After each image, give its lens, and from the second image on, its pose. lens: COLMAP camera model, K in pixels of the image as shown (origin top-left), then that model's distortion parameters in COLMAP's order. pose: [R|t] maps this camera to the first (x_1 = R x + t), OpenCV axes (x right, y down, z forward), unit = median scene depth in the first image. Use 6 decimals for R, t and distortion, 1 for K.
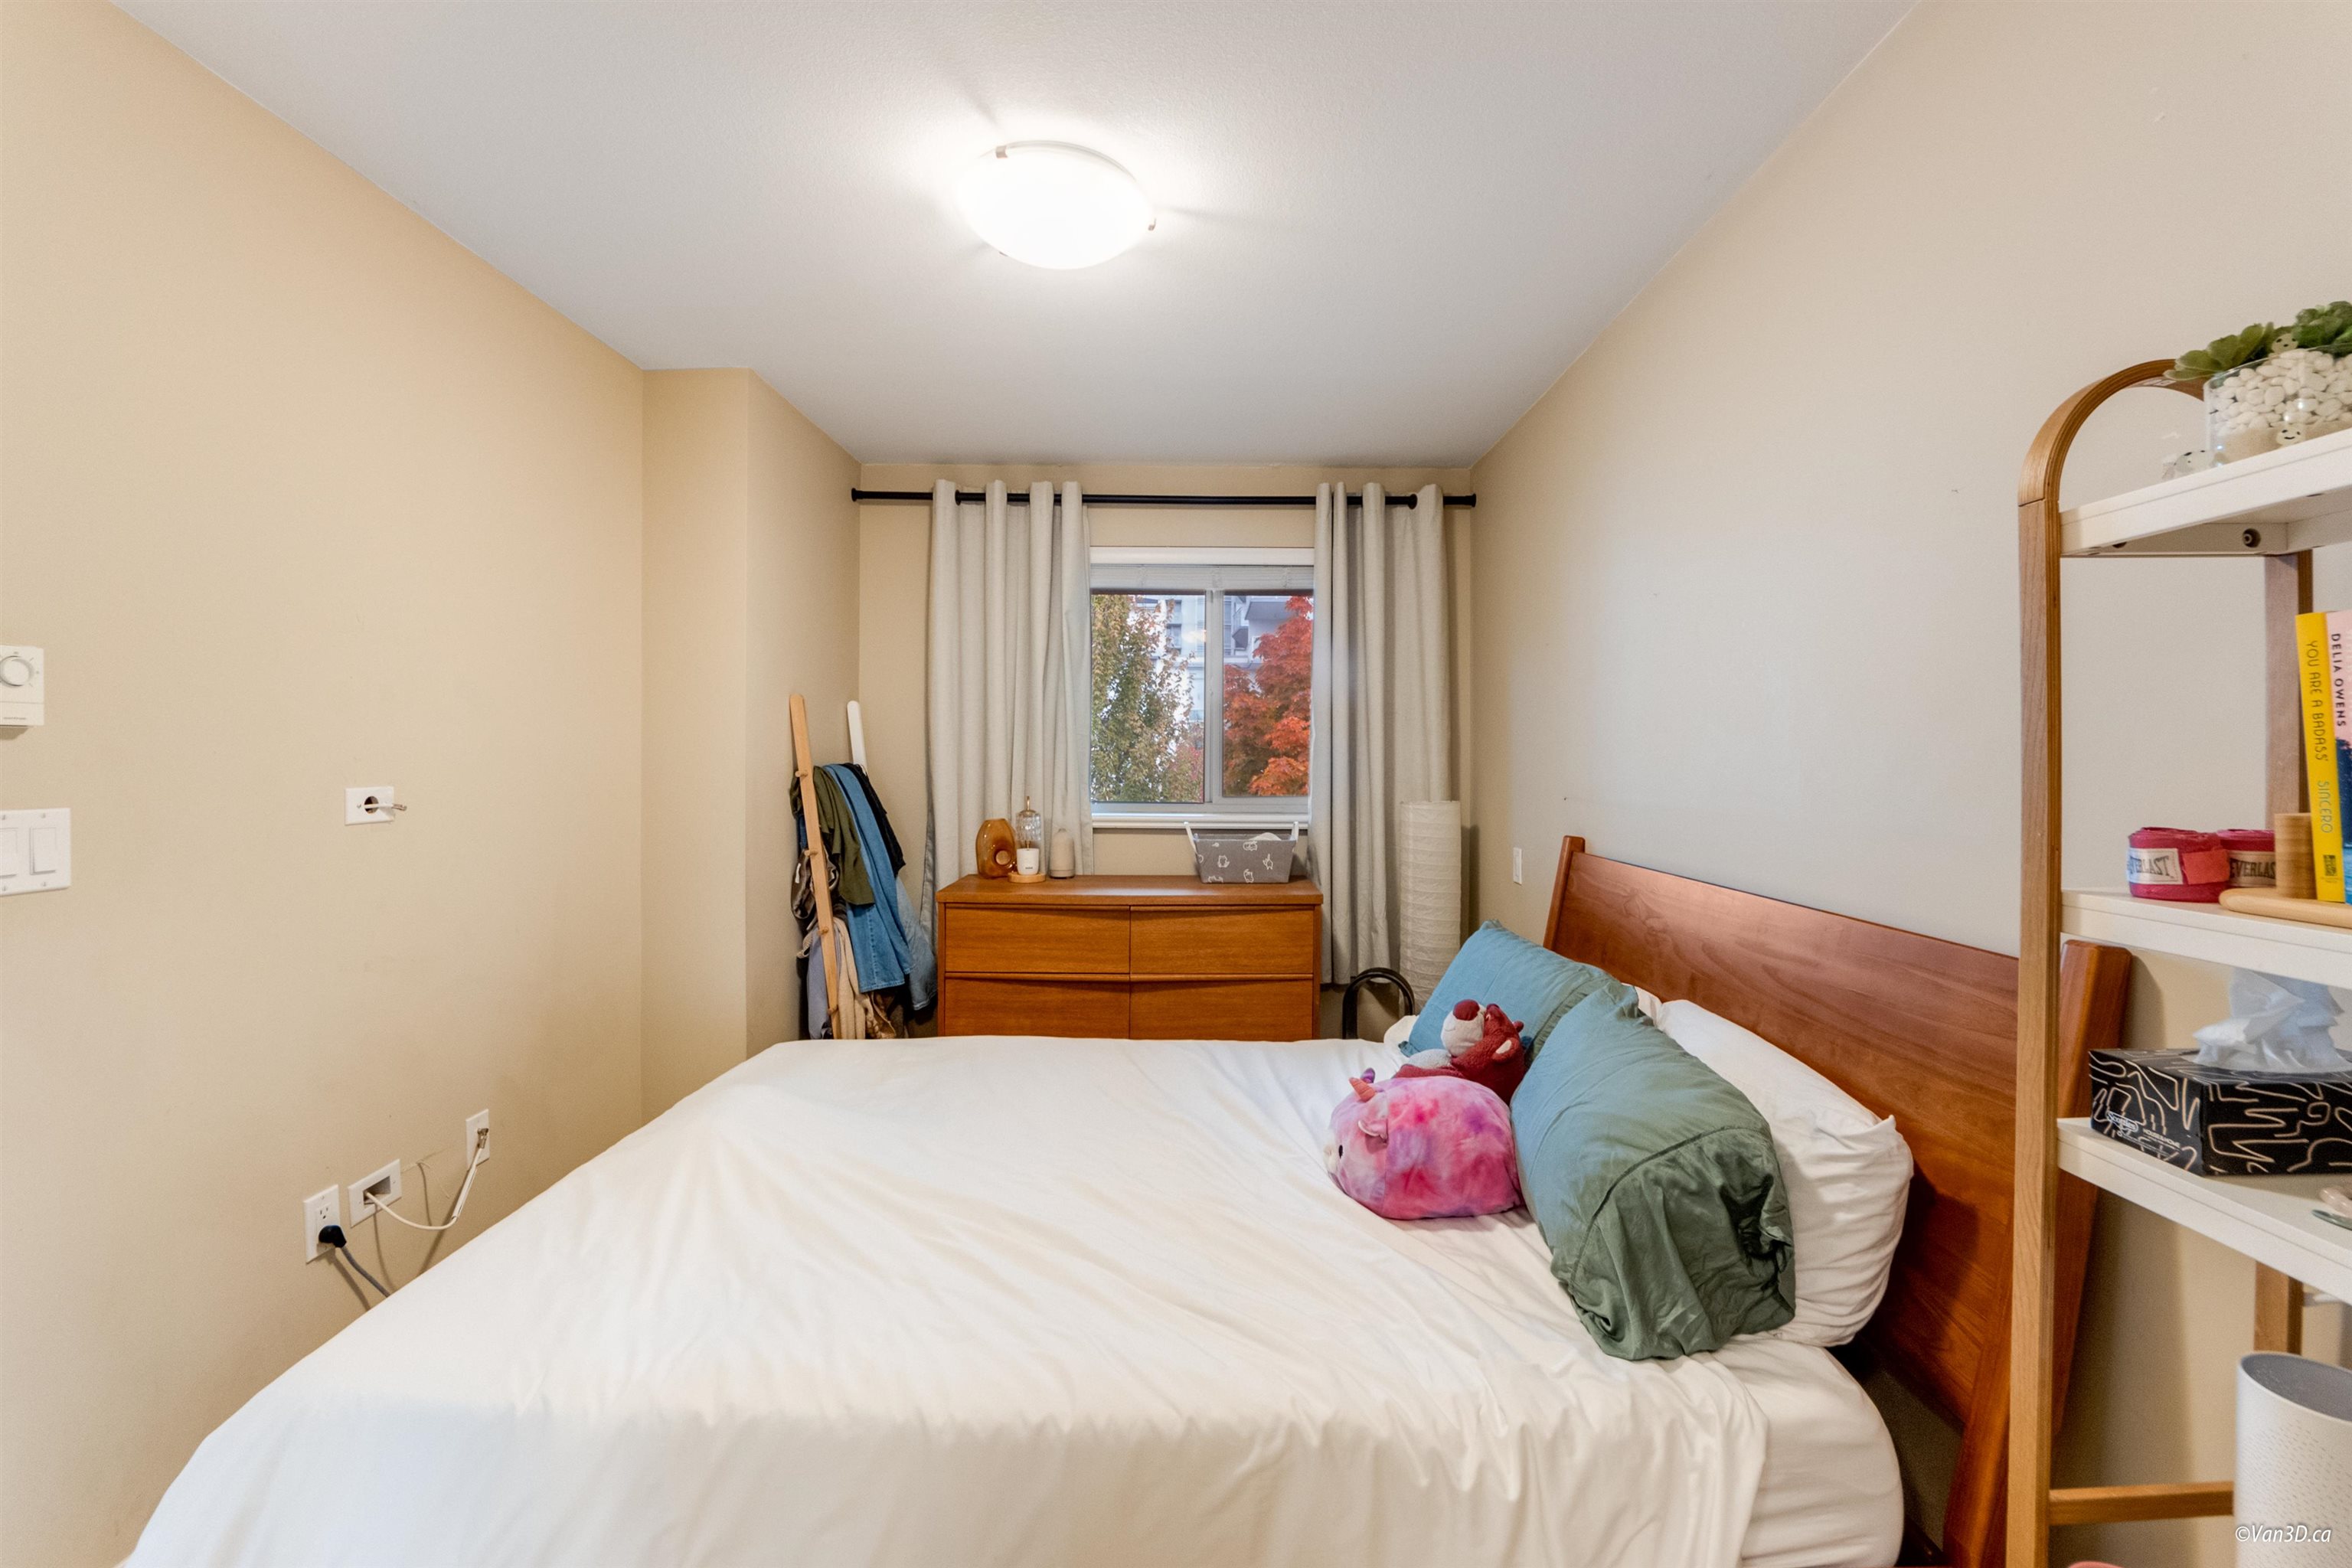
lens RADIAL K [[946.1, 0, 1179.1], [0, 946.1, 764.5], [0, 0, 1]] dist [-0.000172, -0.000587]
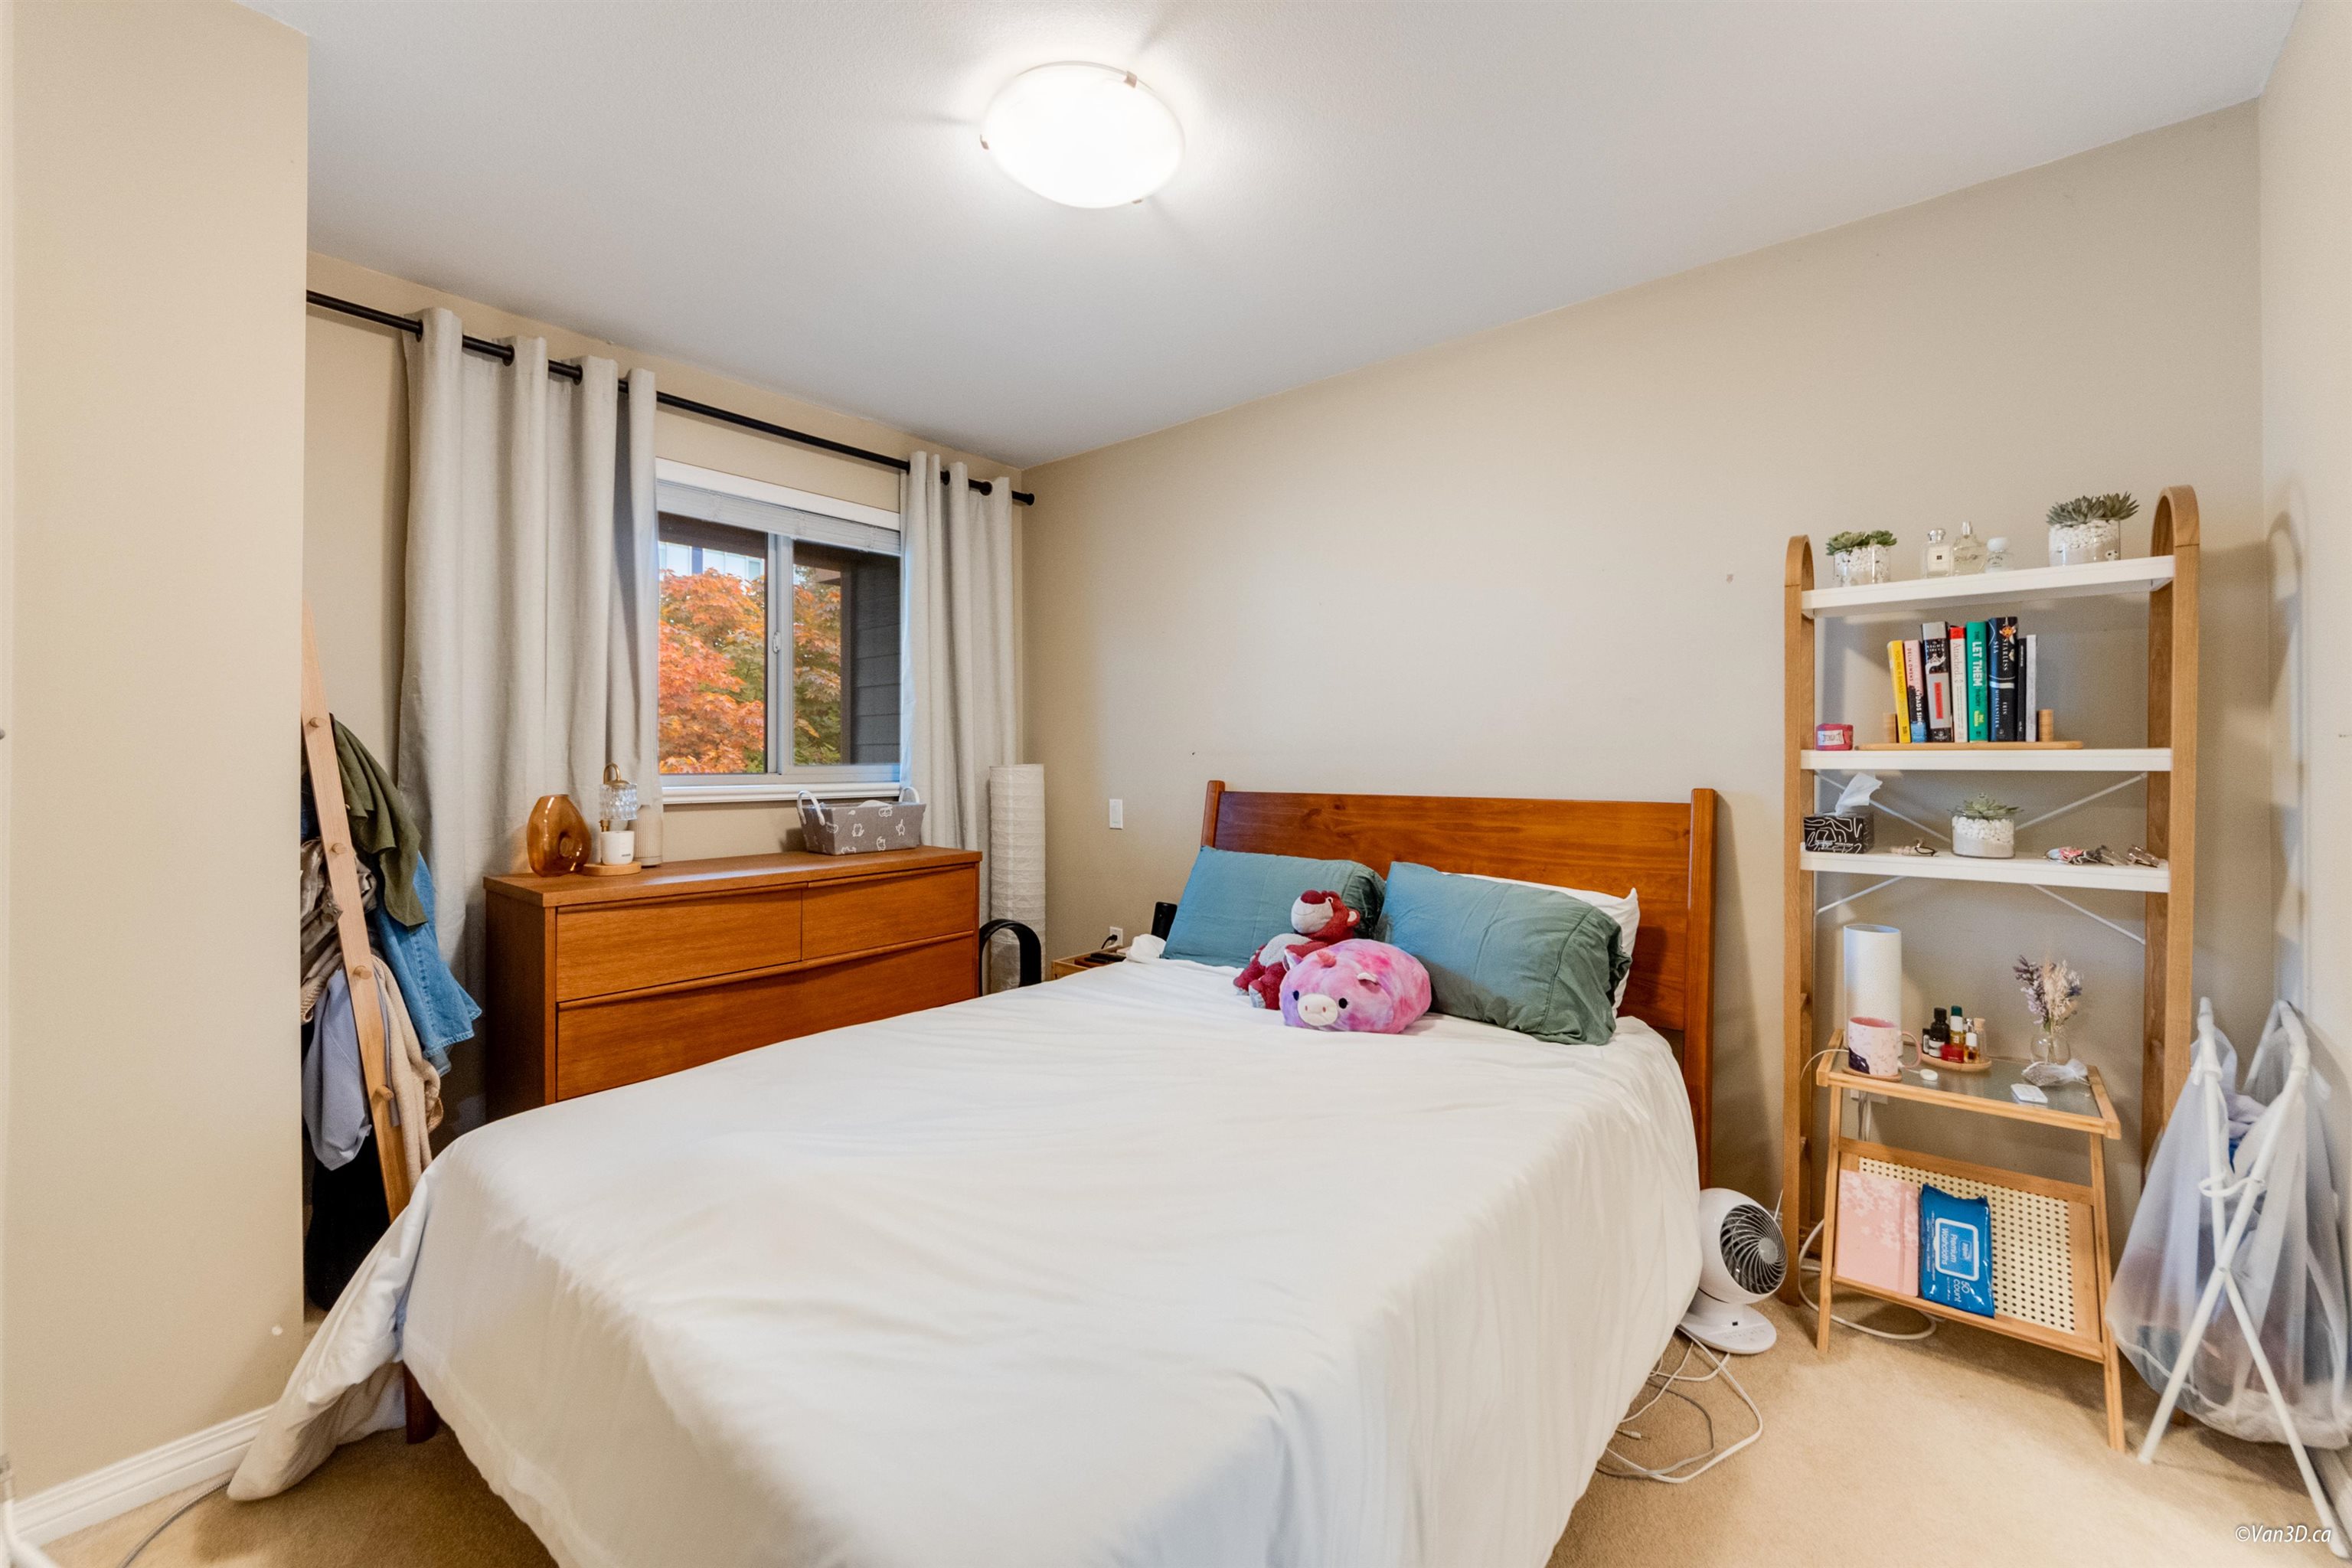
lens RADIAL K [[946.1, 0, 1128.7], [0, 946.1, 759.7], [0, 0, 1]] dist [-0.000172, -0.000587]
pose [[0.649516, -0.003598, 0.760340, -0.513367], [0.007521, 0.999970, -0.001693, 0.037770], [-0.760311, 0.006818, 0.649523, 0.192976]]
